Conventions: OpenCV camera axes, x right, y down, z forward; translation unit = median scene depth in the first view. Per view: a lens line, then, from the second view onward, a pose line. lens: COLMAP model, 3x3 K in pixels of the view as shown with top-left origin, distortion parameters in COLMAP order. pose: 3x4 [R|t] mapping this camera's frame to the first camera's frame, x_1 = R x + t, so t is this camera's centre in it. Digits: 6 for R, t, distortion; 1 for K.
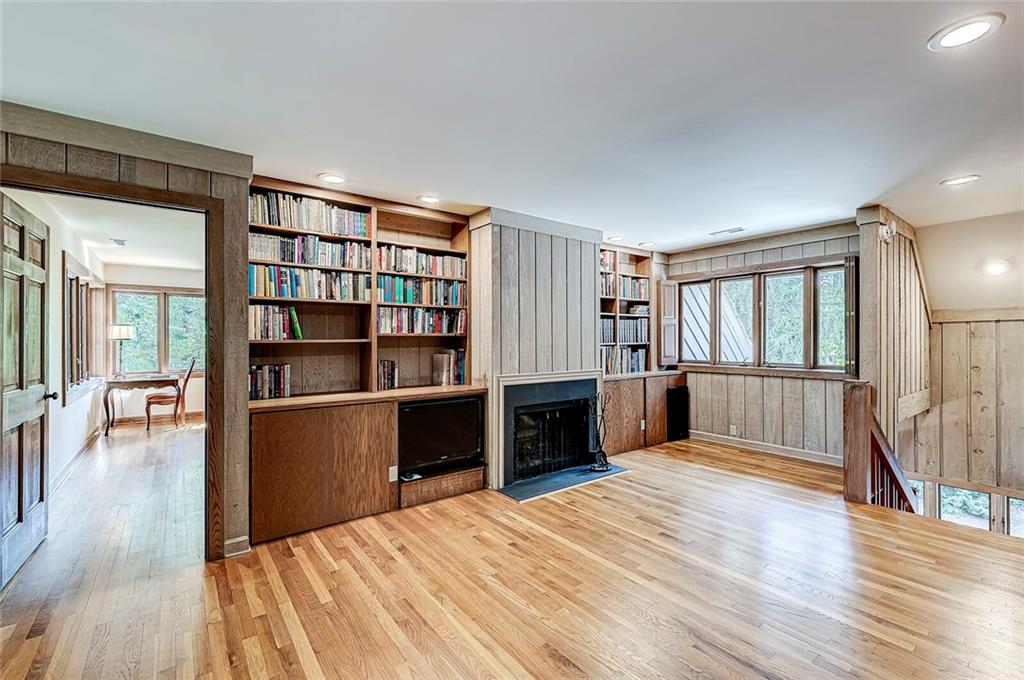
lens RADIAL K [[447.5, 0, 520.6], [0, 447.5, 338.8], [0, 0, 1]] dist [0.002746, -0.000702]
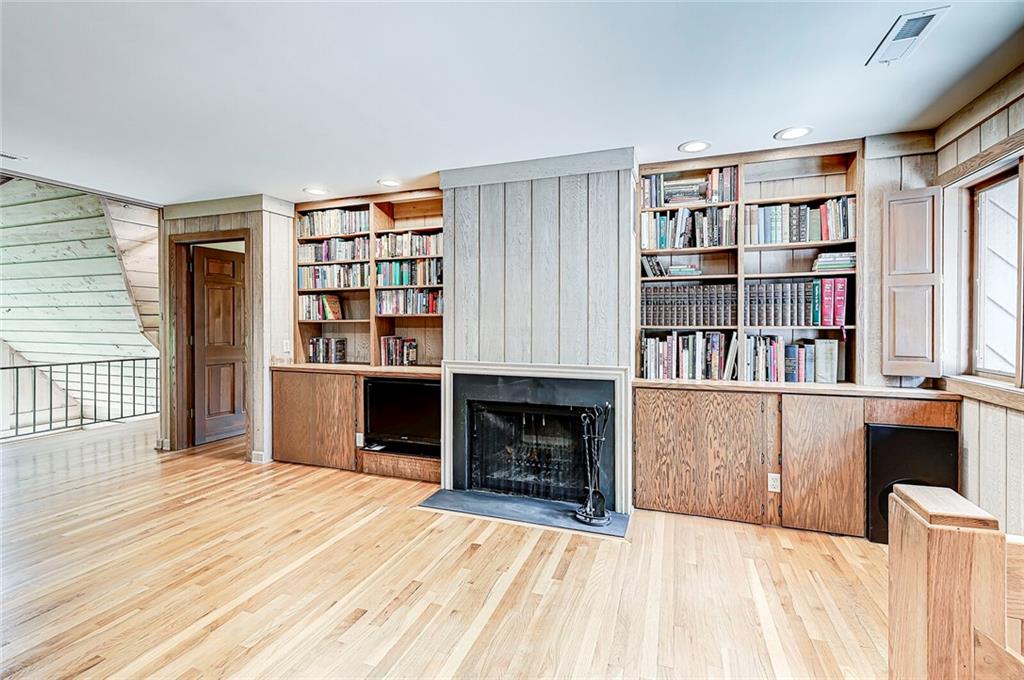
lens RADIAL K [[447.5, 0, 519.4], [0, 447.5, 325.8], [0, 0, 1]] dist [0.002746, -0.000702]
pose [[0.538664, 0.012688, -0.842425, 0.791464], [0.000968, 0.999877, 0.015678, -0.000695], [0.842520, -0.009261, 0.538585, 0.667202]]
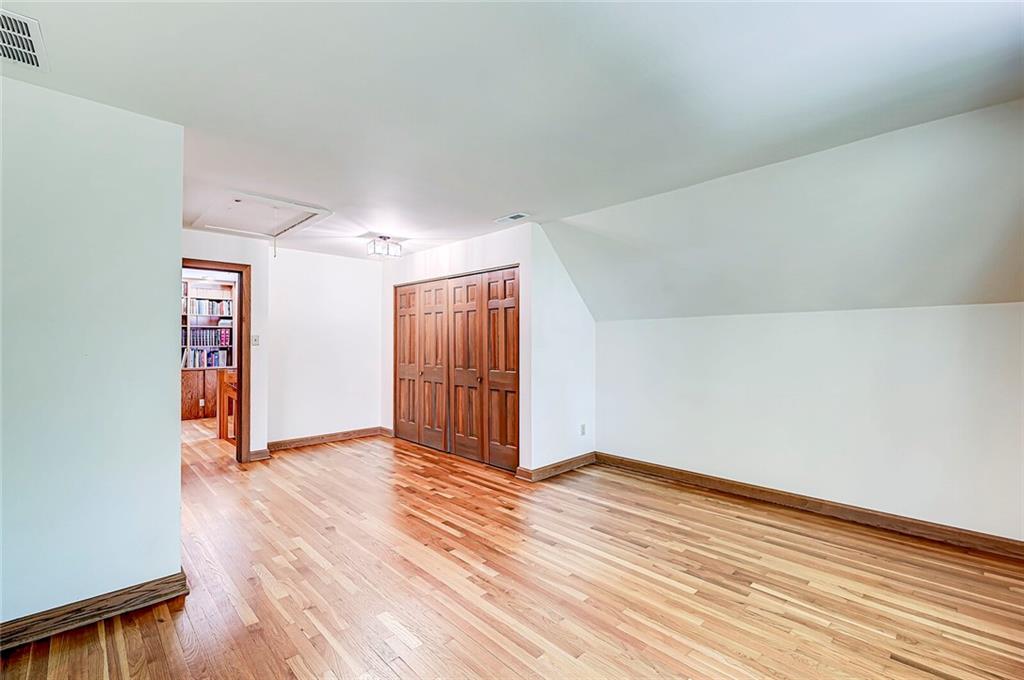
lens RADIAL K [[447.5, 0, 515.3], [0, 447.5, 342.9], [0, 0, 1]] dist [0.002746, -0.000702]
pose [[0.994682, 0.007134, 0.102749, 1.618509], [-0.006836, 0.999971, -0.003252, -0.004234], [-0.102770, 0.002533, 0.994702, -0.781627]]
